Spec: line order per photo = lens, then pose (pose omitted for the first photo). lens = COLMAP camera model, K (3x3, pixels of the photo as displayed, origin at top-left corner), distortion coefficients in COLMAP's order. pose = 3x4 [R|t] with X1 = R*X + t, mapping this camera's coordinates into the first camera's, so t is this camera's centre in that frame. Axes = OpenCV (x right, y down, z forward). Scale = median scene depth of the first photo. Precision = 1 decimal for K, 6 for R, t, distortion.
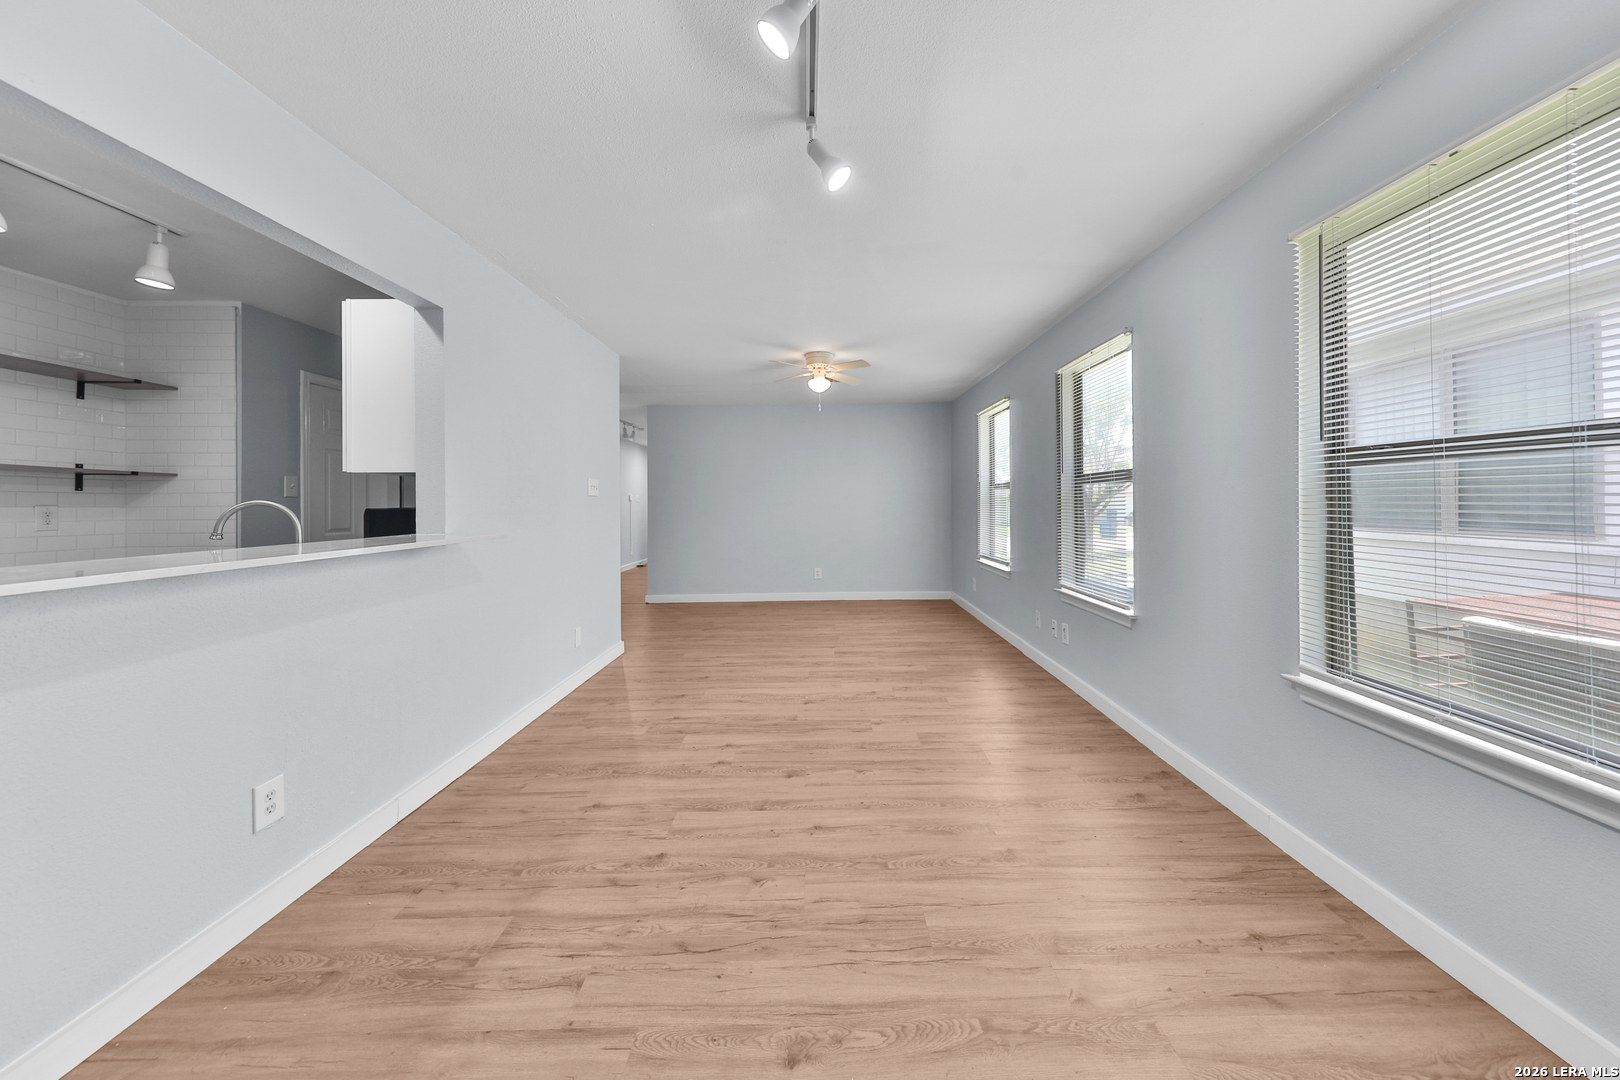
lens RADIAL K [[567.2, 0, 841.2], [0, 567.2, 516.1], [0, 0, 1]] dist [0.025633, -0.010583]
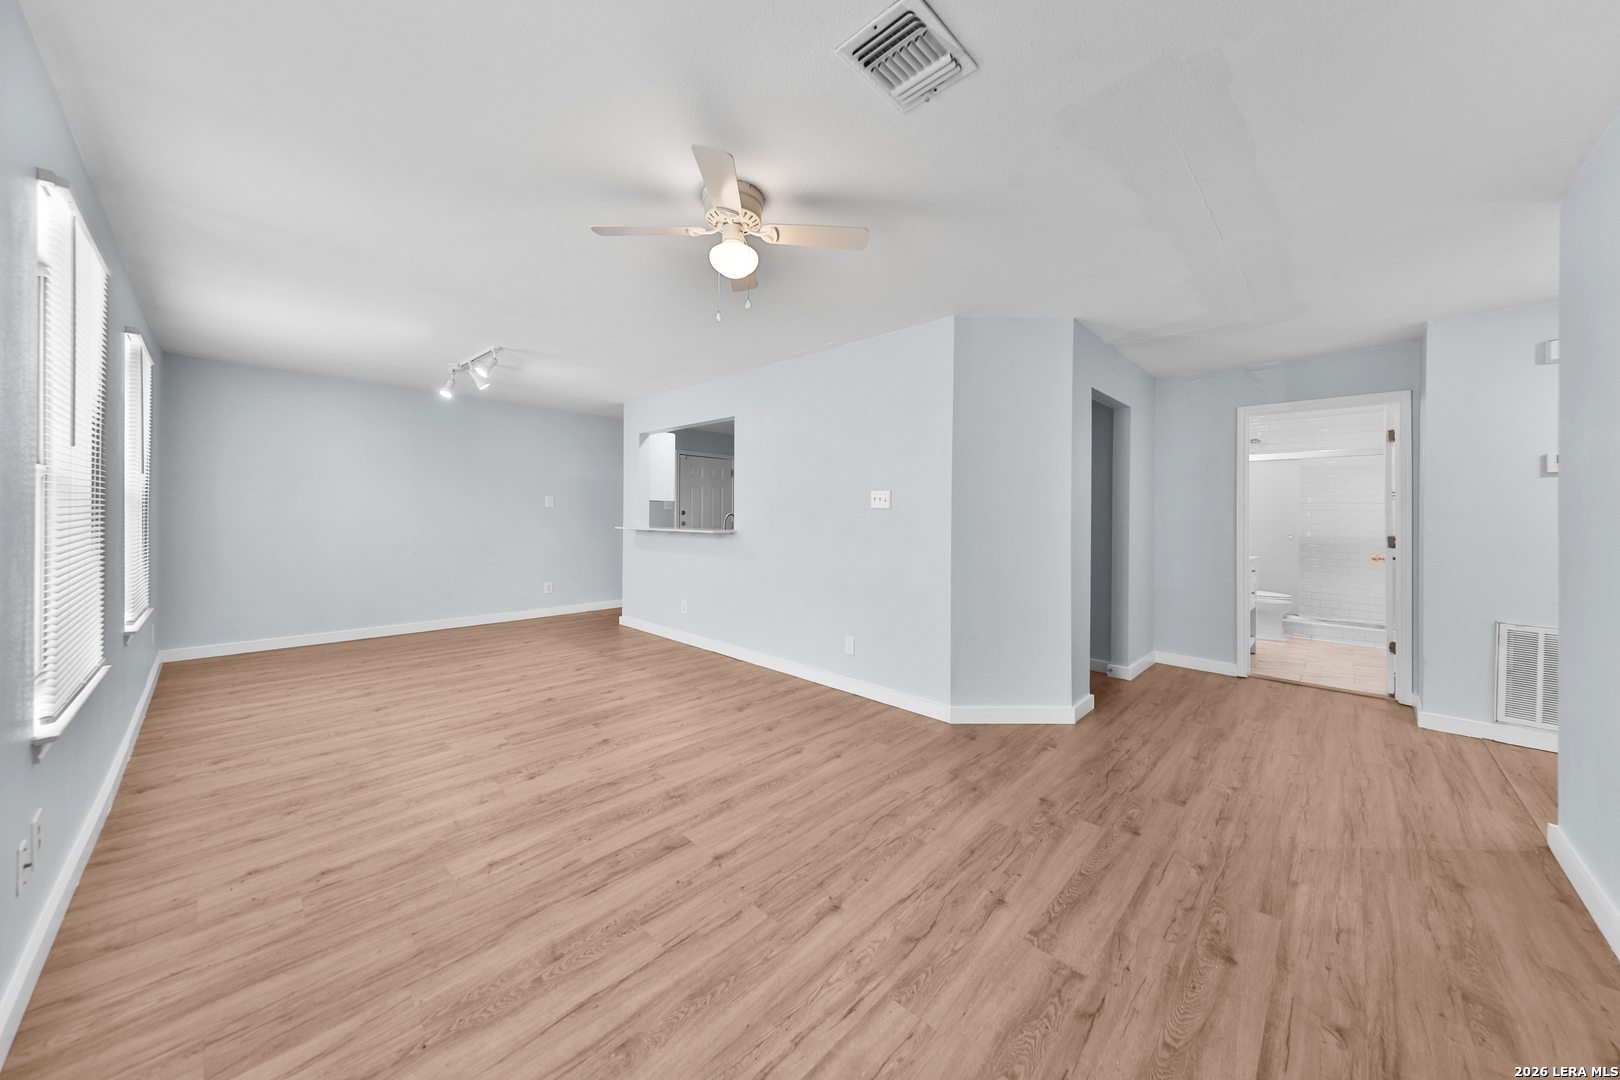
lens RADIAL K [[556.0, 0, 825.5], [0, 556.0, 511.0], [0, 0, 1]] dist [0.020373, -0.004369]
pose [[-0.712410, -0.005685, -0.701740, 0.405405], [-0.024635, 0.999553, 0.016912, -0.070740], [0.701331, 0.029336, -0.712232, 2.423898]]
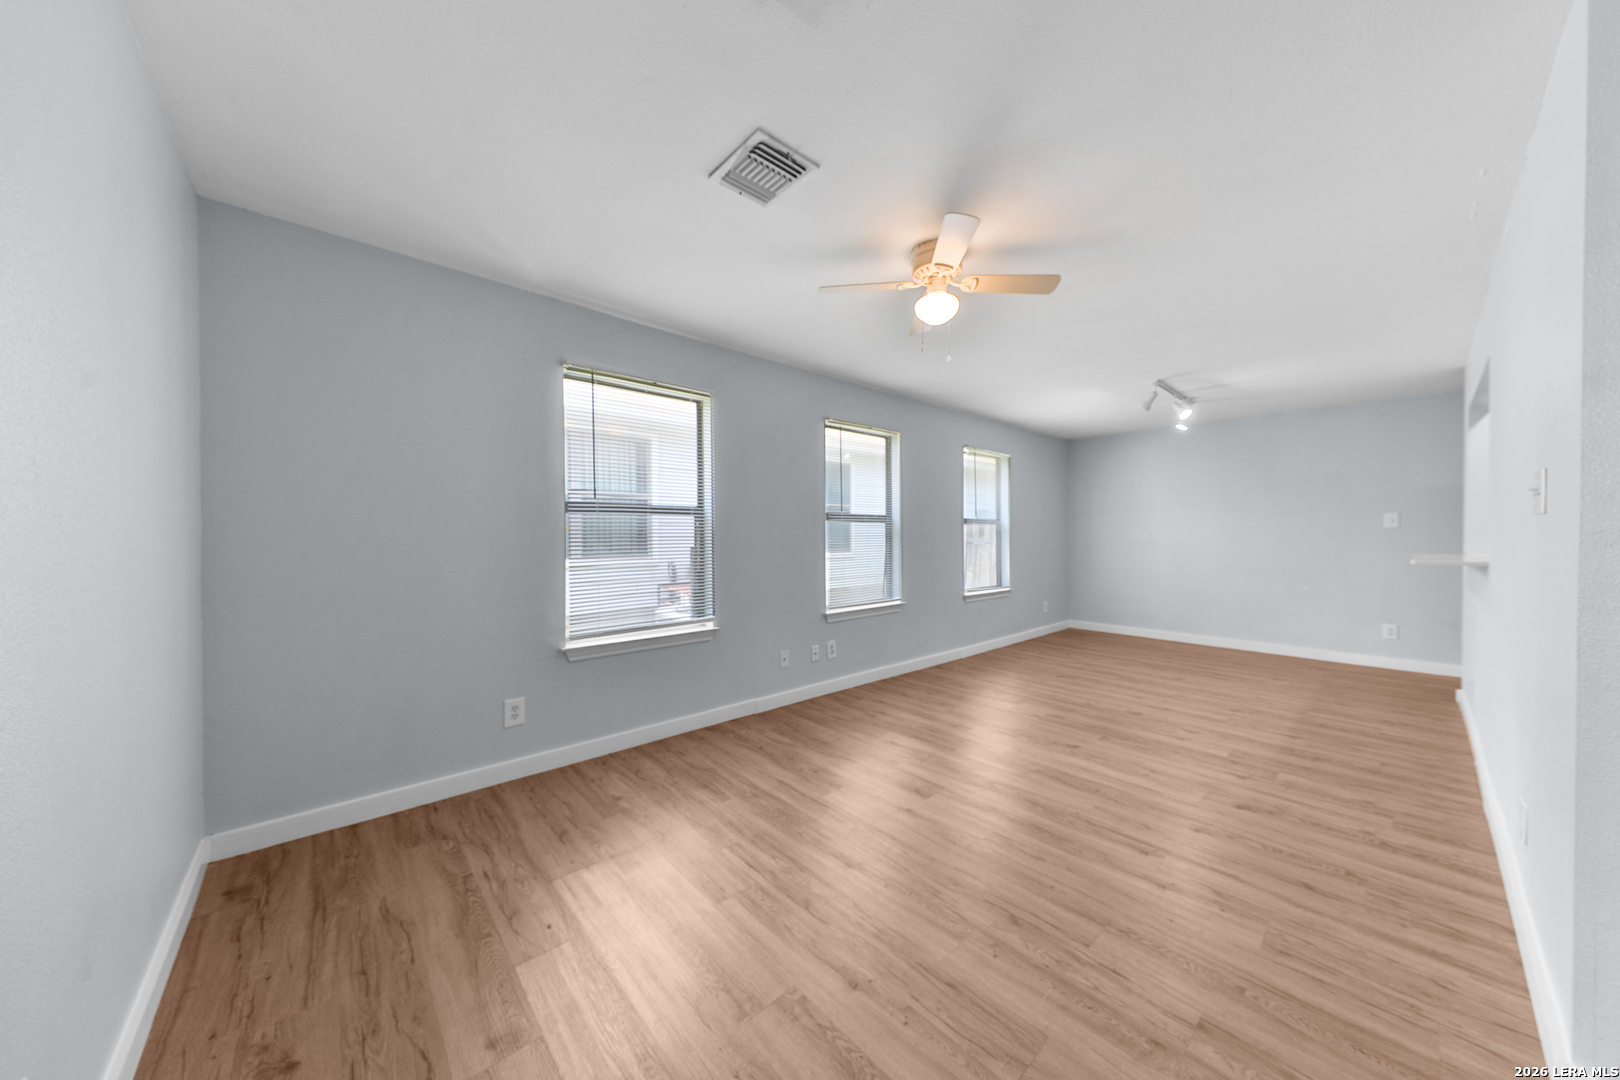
lens RADIAL K [[530.9, 0, 821.6], [0, 530.9, 541.9], [0, 0, 1]] dist [0.002559, -0.000021]
pose [[-0.641660, -0.001642, 0.766988, -0.614719], [0.025906, 0.999381, 0.023812, -0.059915], [-0.766552, 0.035149, -0.641220, 2.461012]]
